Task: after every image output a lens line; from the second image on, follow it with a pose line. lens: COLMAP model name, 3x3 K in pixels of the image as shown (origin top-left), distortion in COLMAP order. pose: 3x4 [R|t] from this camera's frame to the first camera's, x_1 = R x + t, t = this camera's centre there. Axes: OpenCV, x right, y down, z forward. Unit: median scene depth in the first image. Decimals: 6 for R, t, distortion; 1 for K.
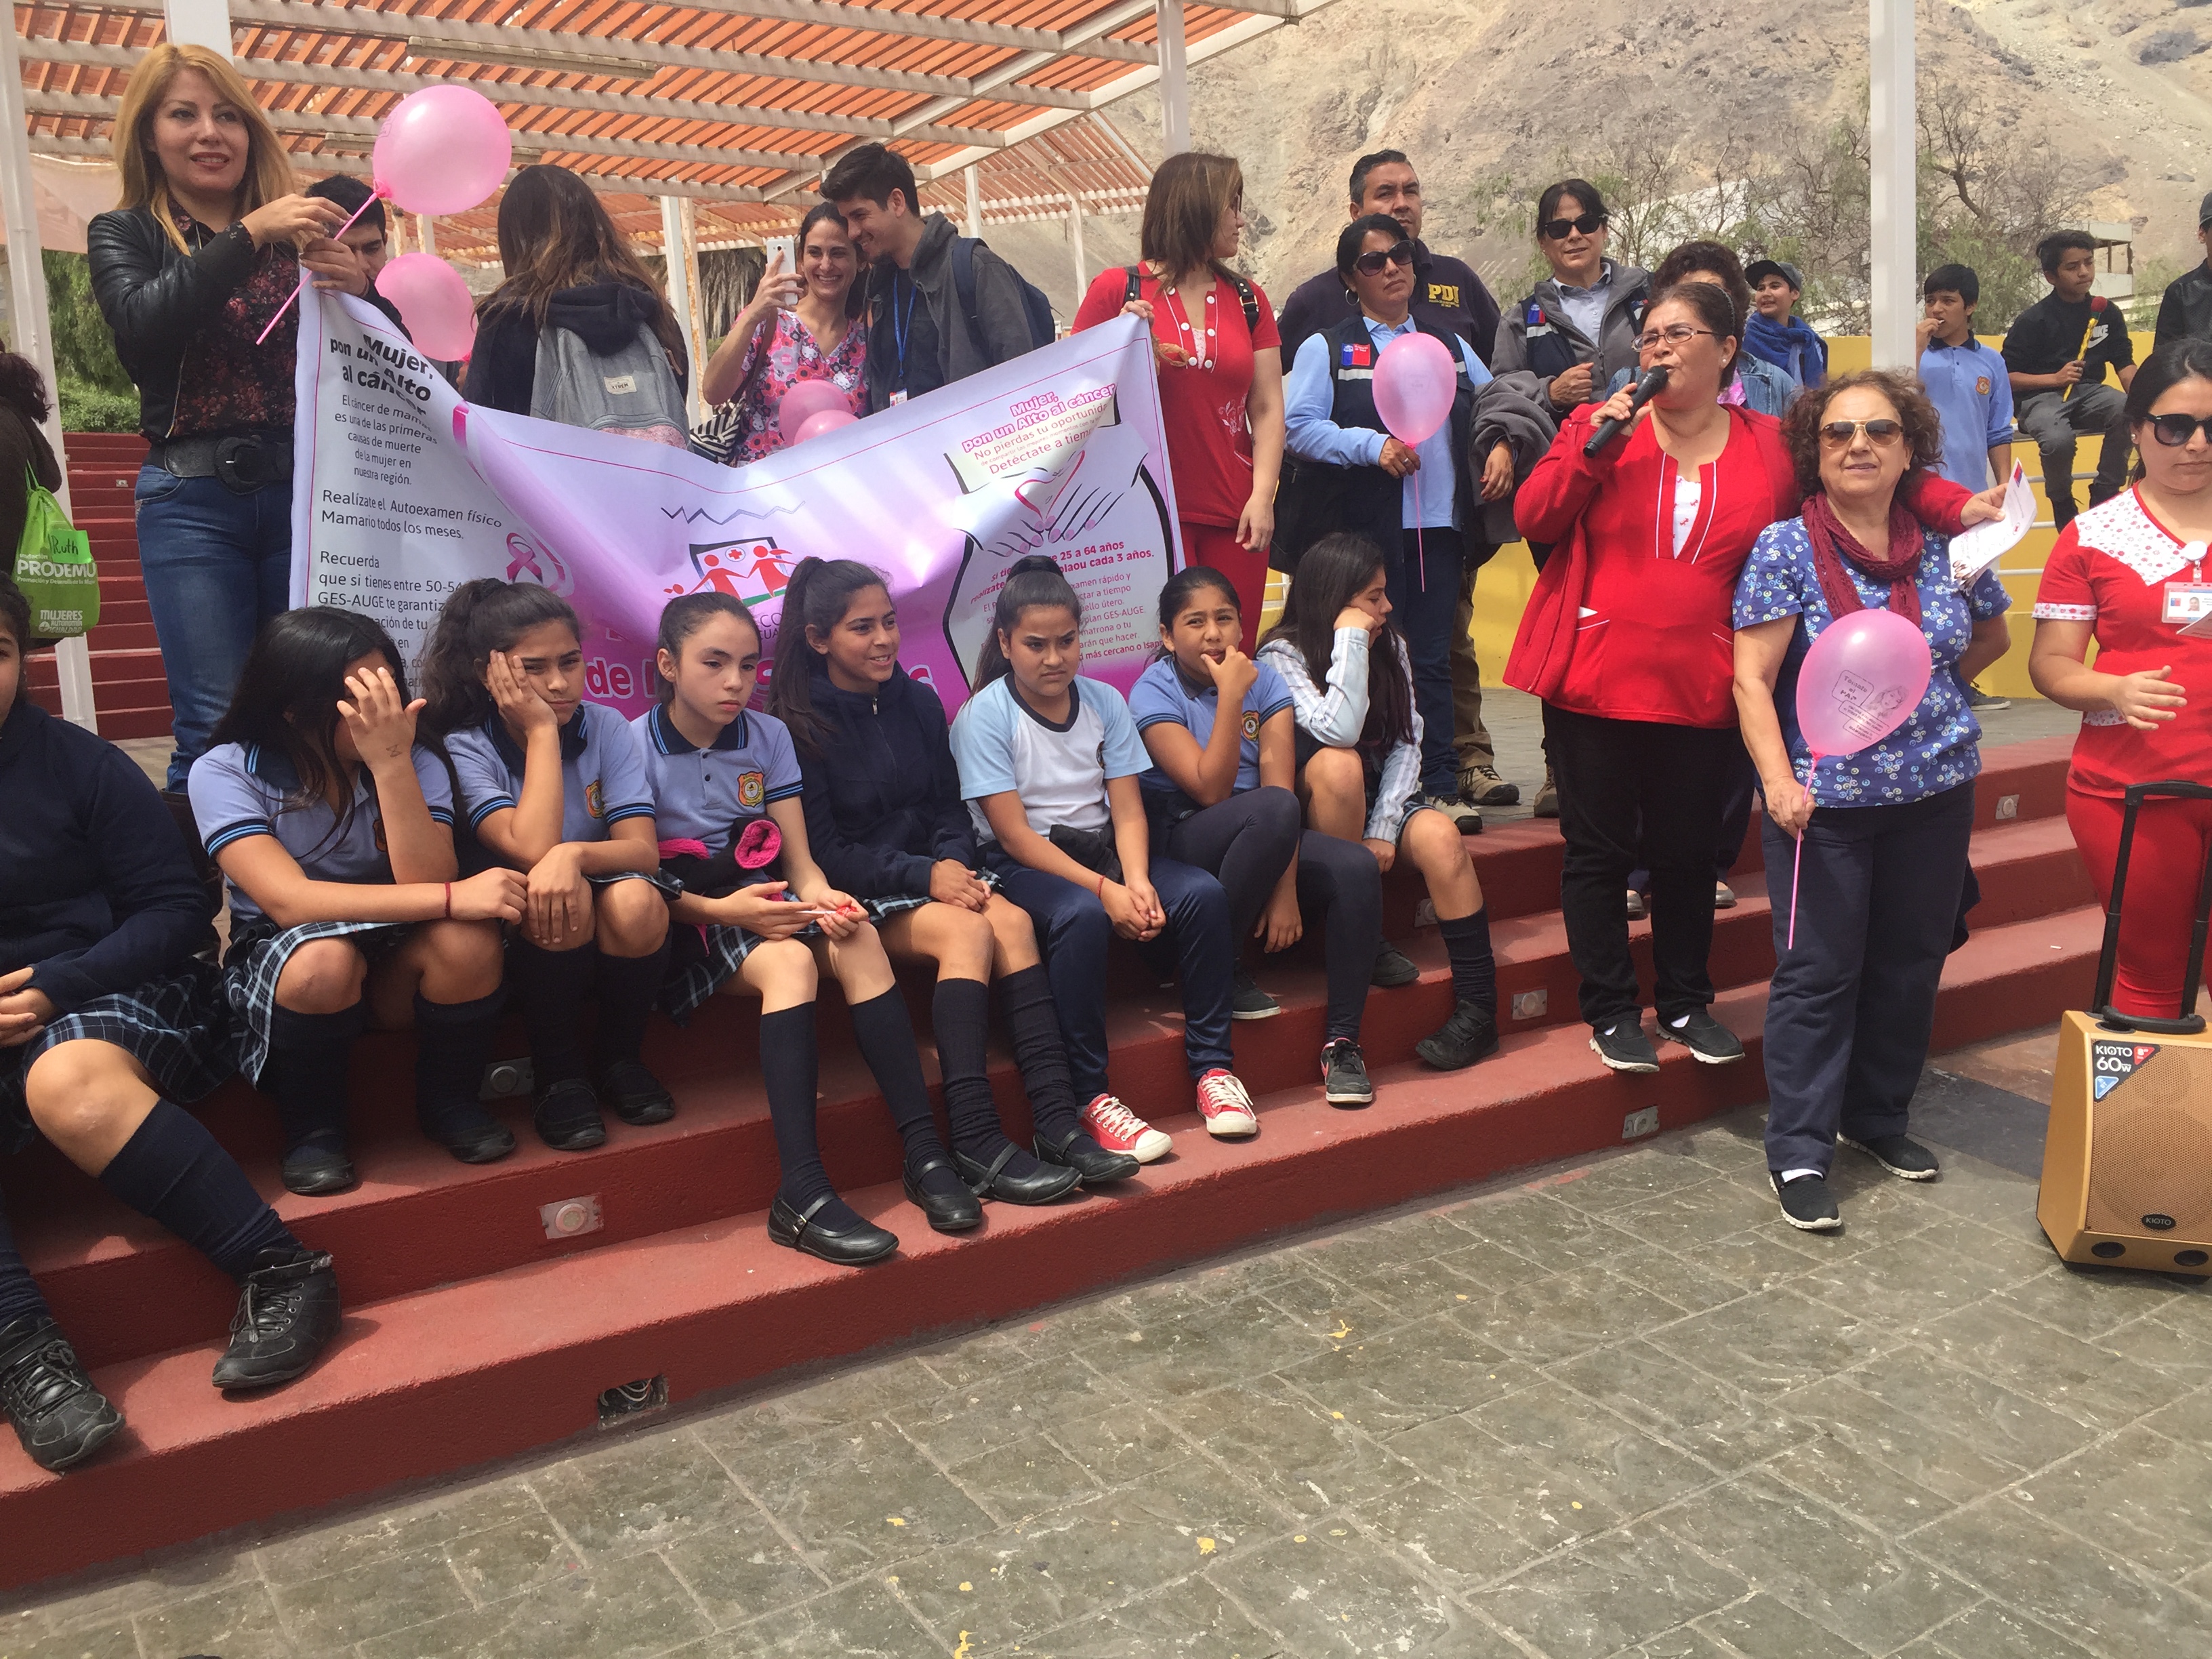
lens RADIAL K [[1824.4, 0, 1109.5], [0, 1824.4, 813.6], [0, 0, 1]] dist [0.071383, -0.084865]
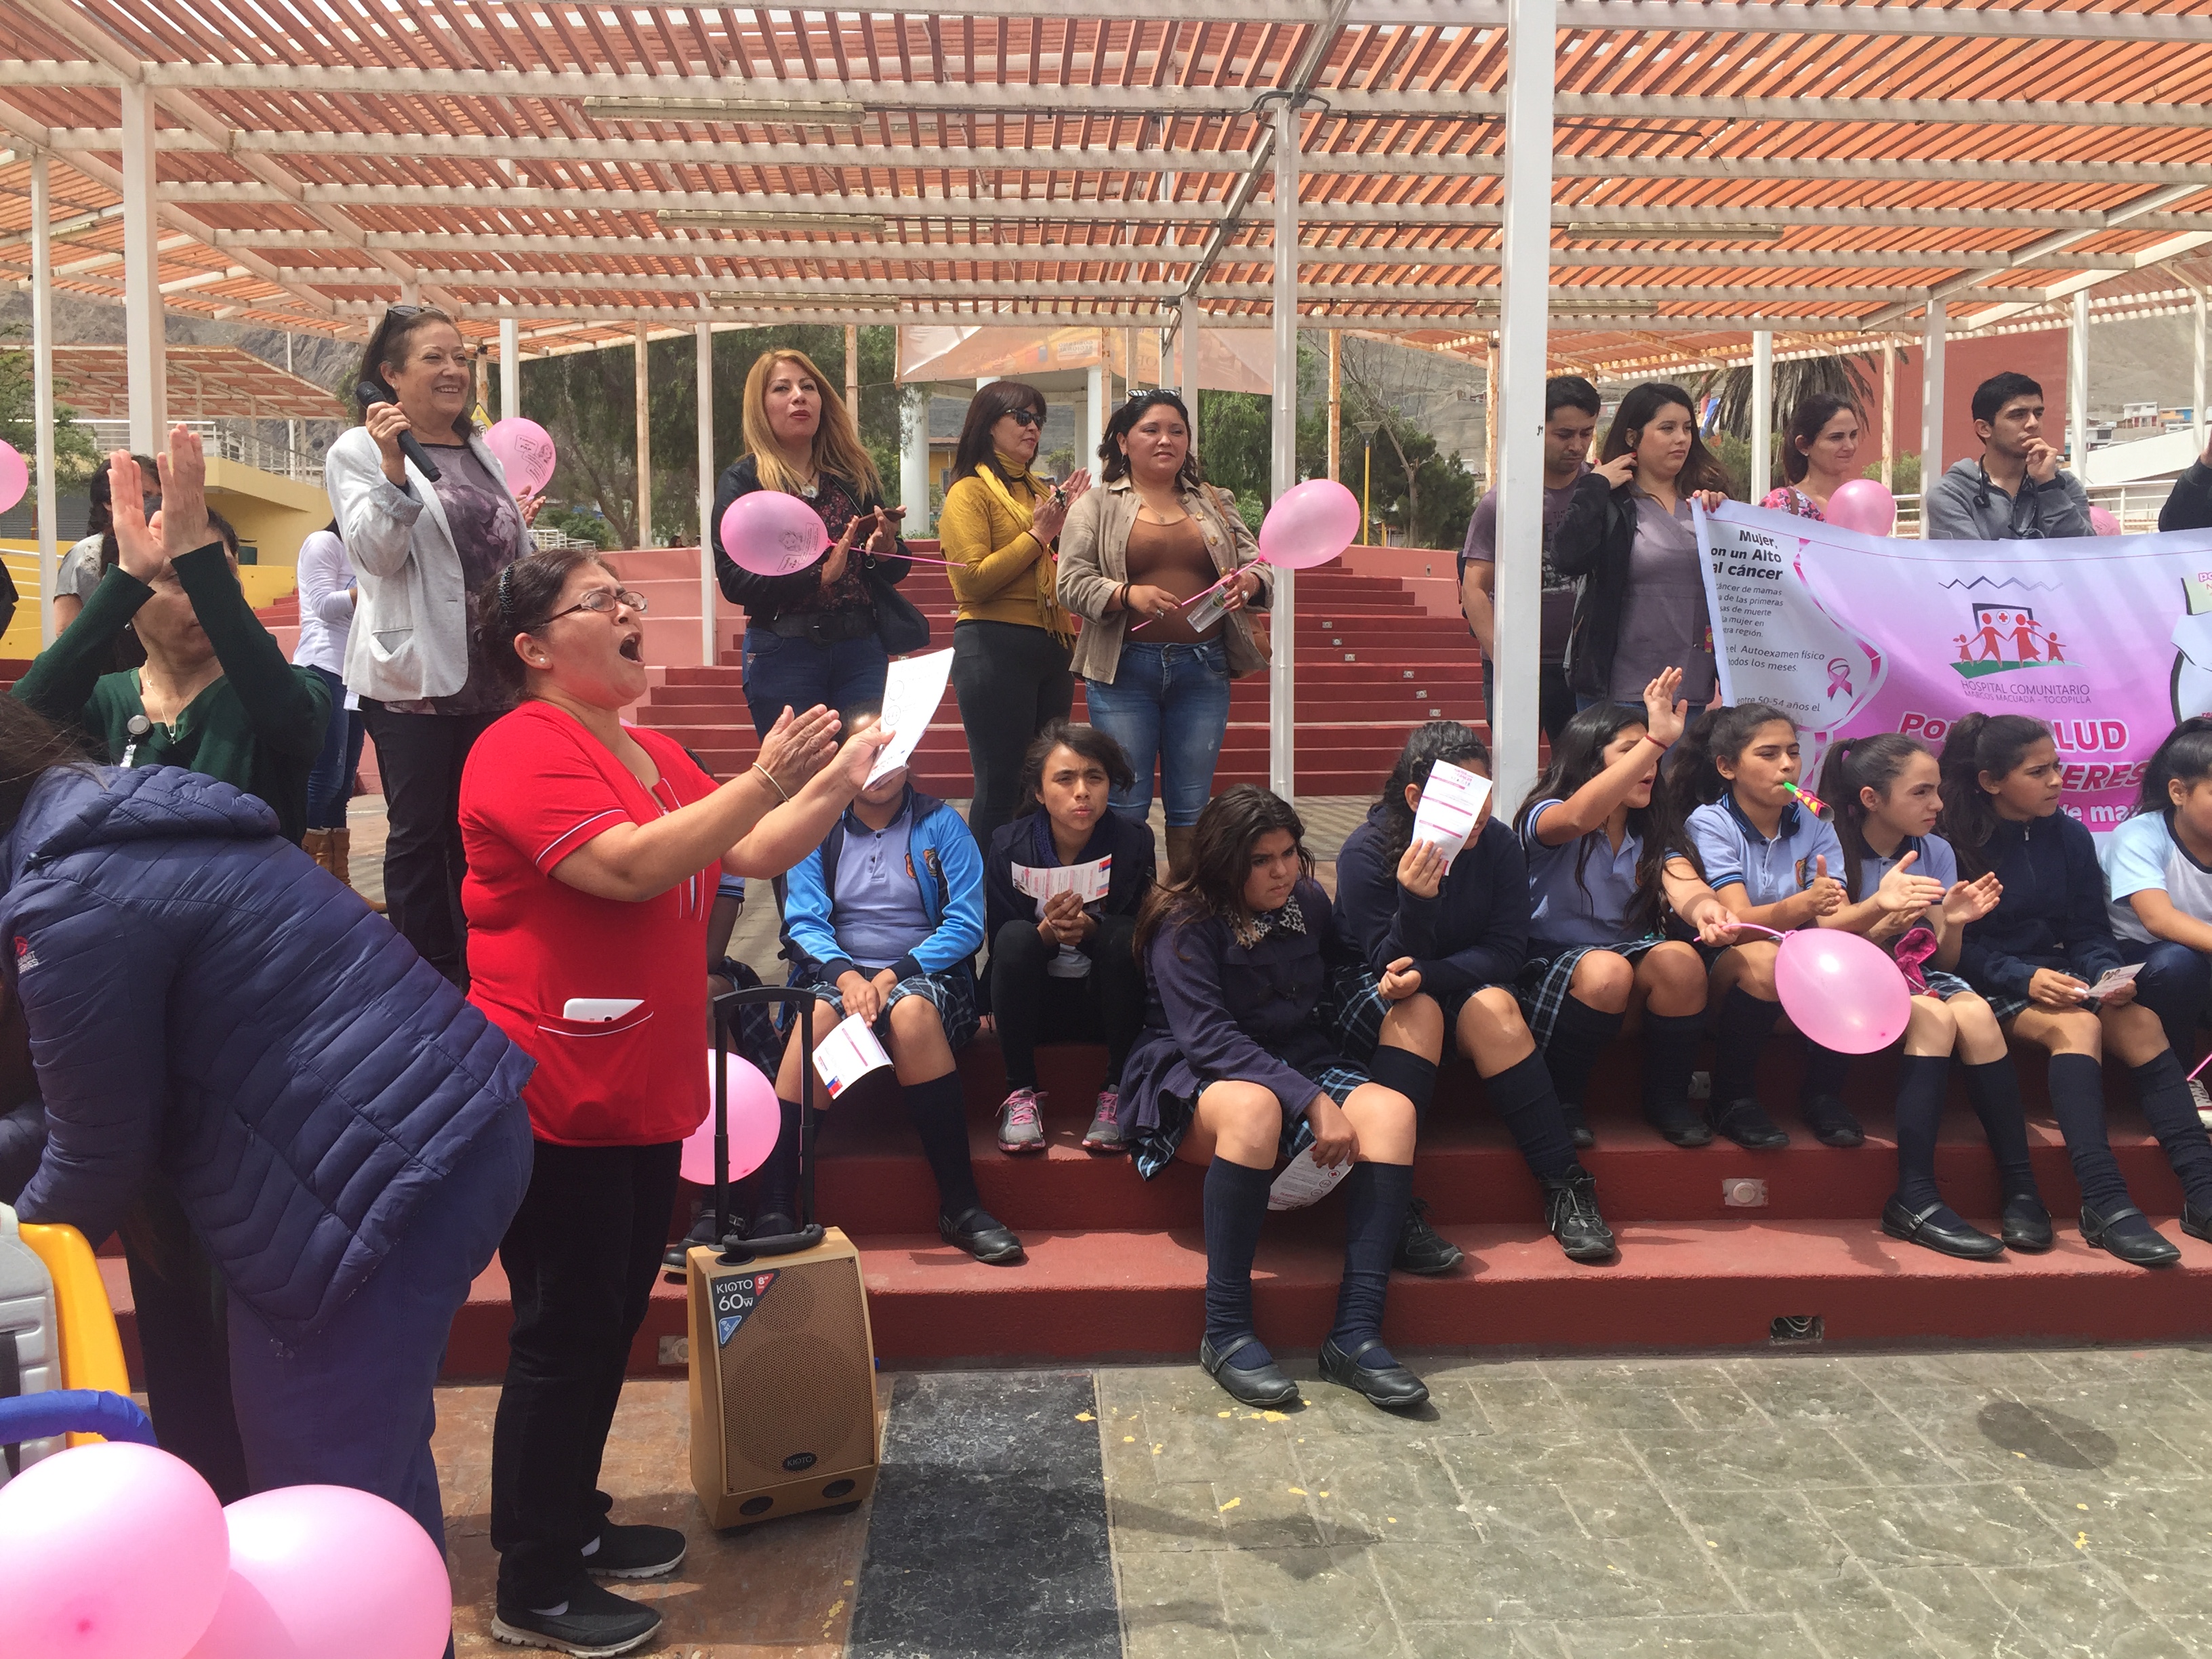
lens RADIAL K [[1824.4, 0, 1109.5], [0, 1824.4, 813.6], [0, 0, 1]] dist [0.071383, -0.084865]
pose [[0.864256, 0.084660, -0.495878, -0.055011], [-0.106566, 0.994177, -0.015998, 0.016811], [0.491636, 0.066669, 0.868245, -0.454591]]
